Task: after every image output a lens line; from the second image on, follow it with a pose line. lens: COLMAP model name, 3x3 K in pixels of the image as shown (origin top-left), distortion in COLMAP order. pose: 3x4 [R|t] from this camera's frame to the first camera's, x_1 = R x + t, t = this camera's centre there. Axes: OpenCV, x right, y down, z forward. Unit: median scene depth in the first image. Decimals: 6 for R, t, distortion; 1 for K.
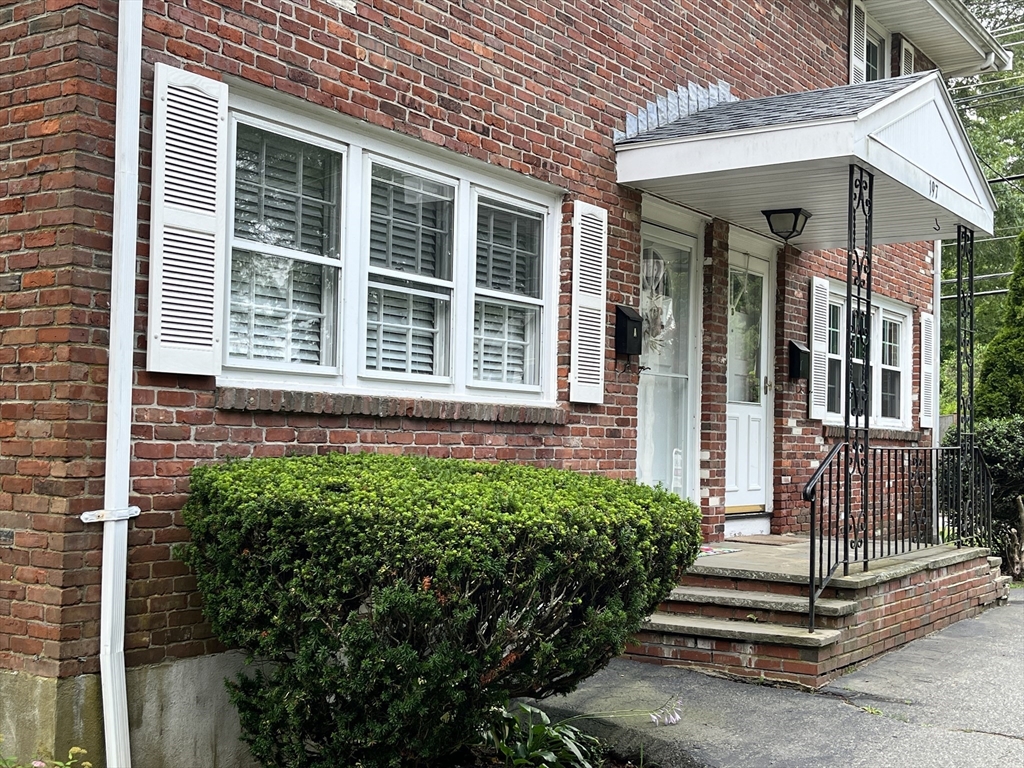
lens RADIAL K [[1251.3, 0, 512.0], [0, 1251.3, 384.0], [0, 0, 1]] dist [0.159323, -0.538636]
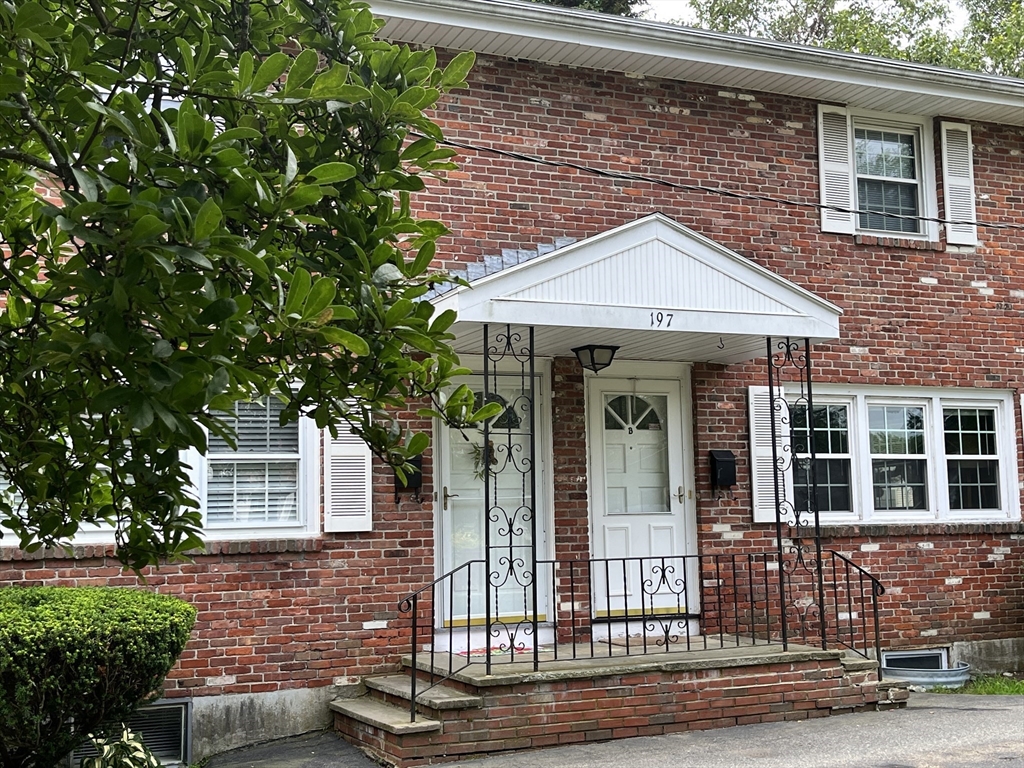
lens RADIAL K [[1251.3, 0, 512.0], [0, 1251.3, 384.0], [0, 0, 1]] dist [0.159323, -0.538636]
pose [[0.847554, -0.099119, -0.521371, 0.898304], [0.063741, 0.994305, -0.085411, -0.014556], [0.526868, 0.039158, 0.849045, 0.010441]]
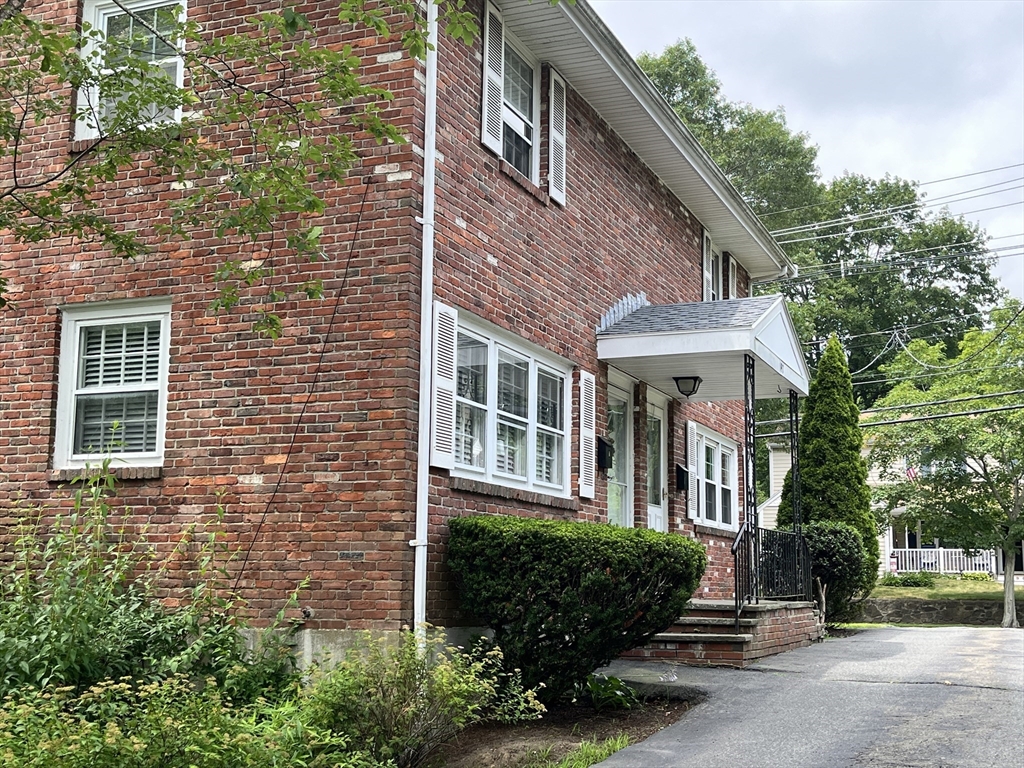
lens RADIAL K [[1251.3, 0, 512.0], [0, 1251.3, 384.0], [0, 0, 1]] dist [0.159323, -0.538636]
pose [[0.980213, 0.023629, 0.196529, -0.359865], [-0.001752, 0.993846, -0.110754, 0.049663], [-0.197937, 0.108218, 0.974223, -0.550907]]
